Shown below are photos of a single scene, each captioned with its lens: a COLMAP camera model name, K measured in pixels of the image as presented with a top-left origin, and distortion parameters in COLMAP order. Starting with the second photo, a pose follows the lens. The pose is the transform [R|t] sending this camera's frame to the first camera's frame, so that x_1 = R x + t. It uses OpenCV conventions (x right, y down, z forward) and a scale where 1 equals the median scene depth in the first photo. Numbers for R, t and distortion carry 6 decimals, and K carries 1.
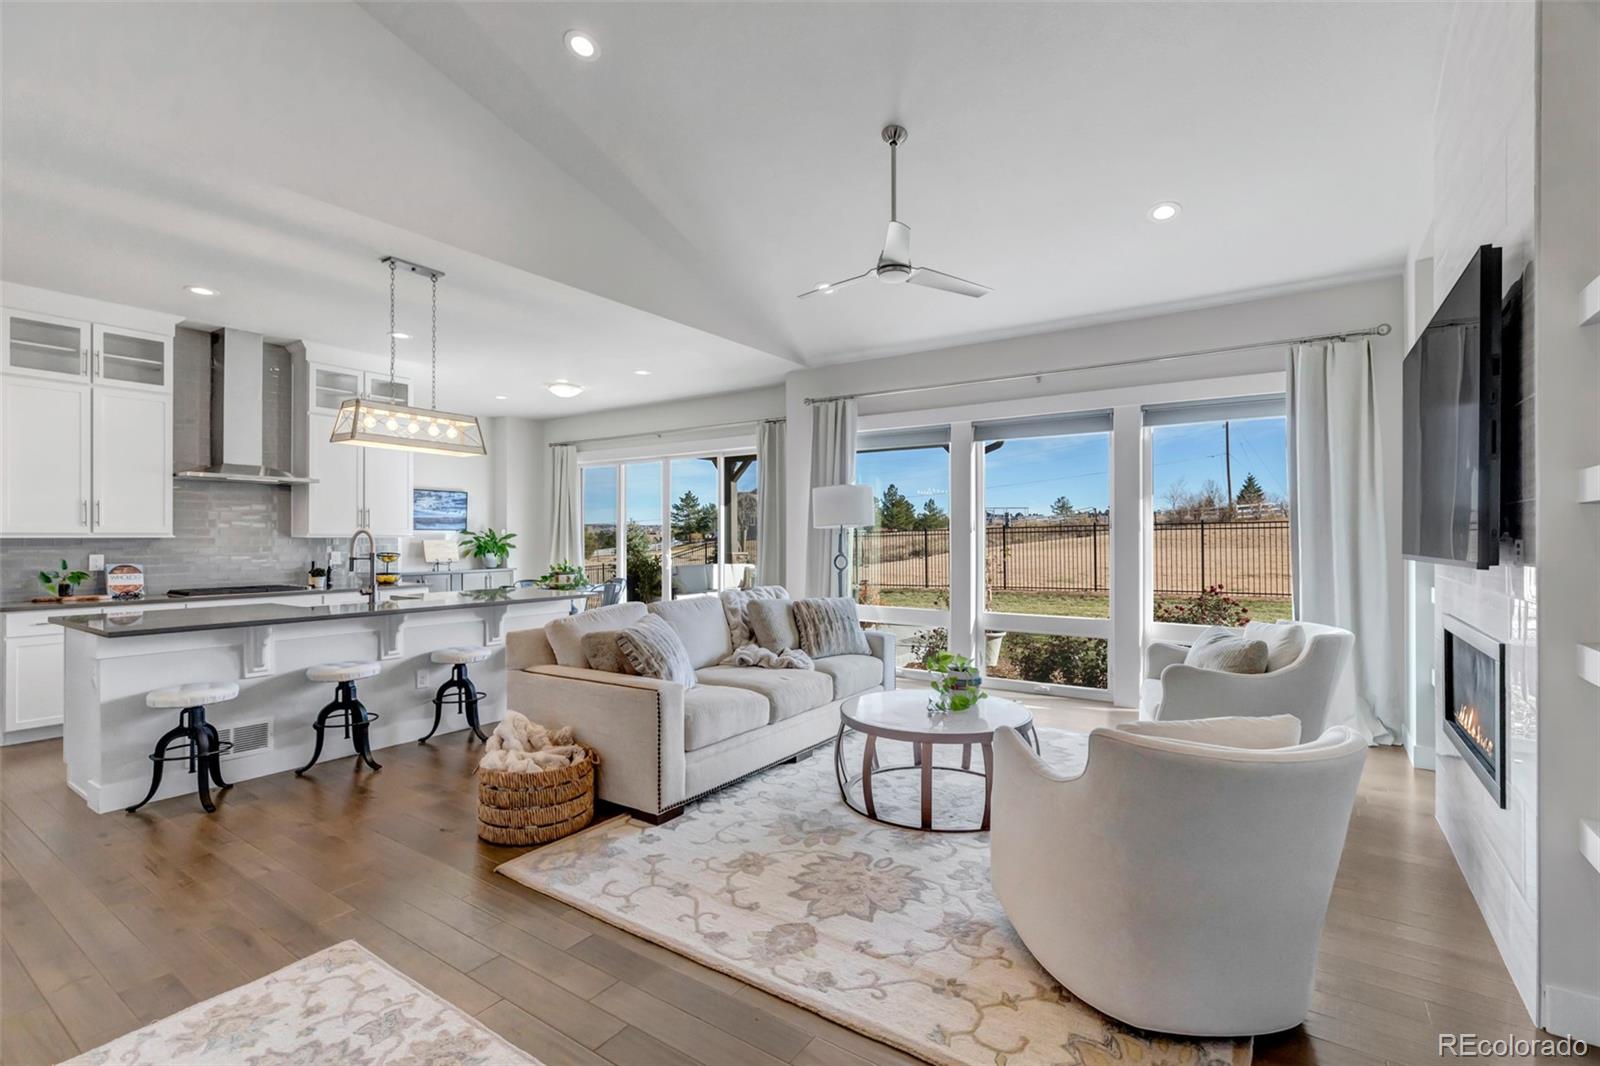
lens RADIAL K [[731.1, 0, 800.6], [0, 731.1, 534.3], [0, 0, 1]] dist [0.003963, -0.001637]
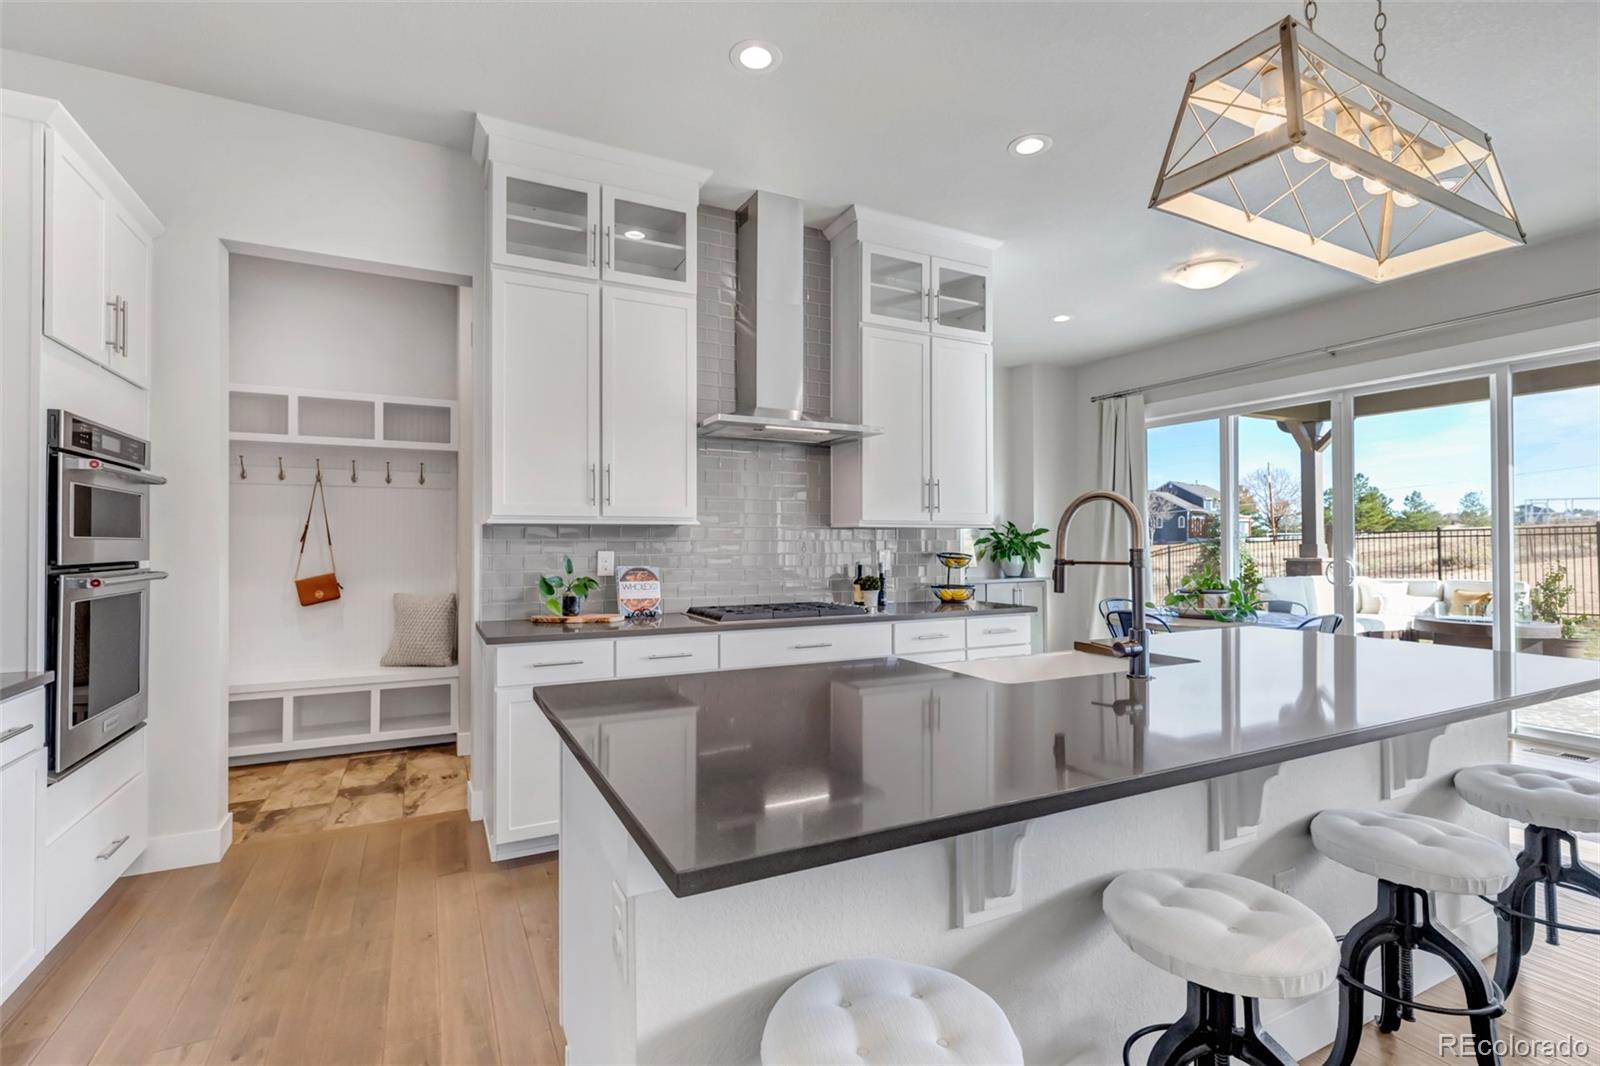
lens RADIAL K [[731.1, 0, 792.2], [0, 731.1, 532.1], [0, 0, 1]] dist [0.003963, -0.001637]
pose [[0.874629, -0.007748, -0.484732, -0.492702], [0.003041, 0.999940, -0.010496, 0.017803], [0.484784, 0.007707, 0.874600, 0.502945]]
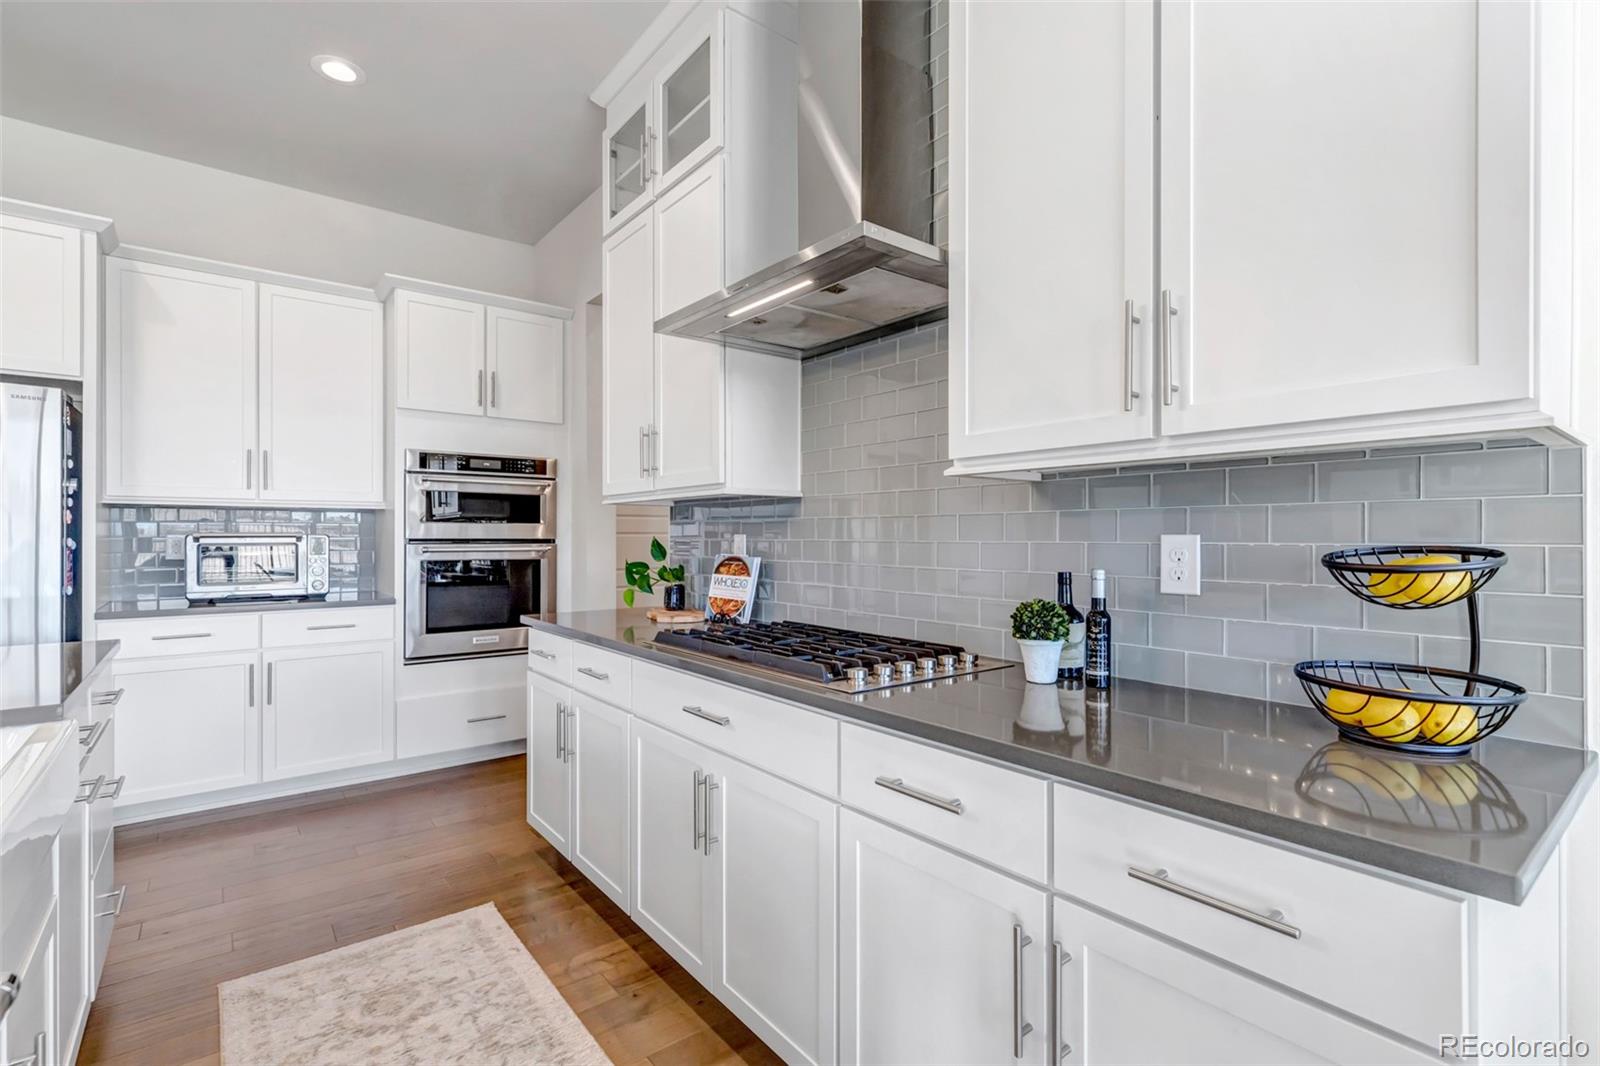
lens RADIAL K [[731.1, 0, 802.4], [0, 731.1, 535.4], [0, 0, 1]] dist [0.003963, -0.001637]
pose [[-0.295314, -0.000404, -0.955400, -0.484269], [0.003033, 0.999994, -0.001361, 0.028888], [0.955395, -0.003300, -0.295312, 1.185743]]
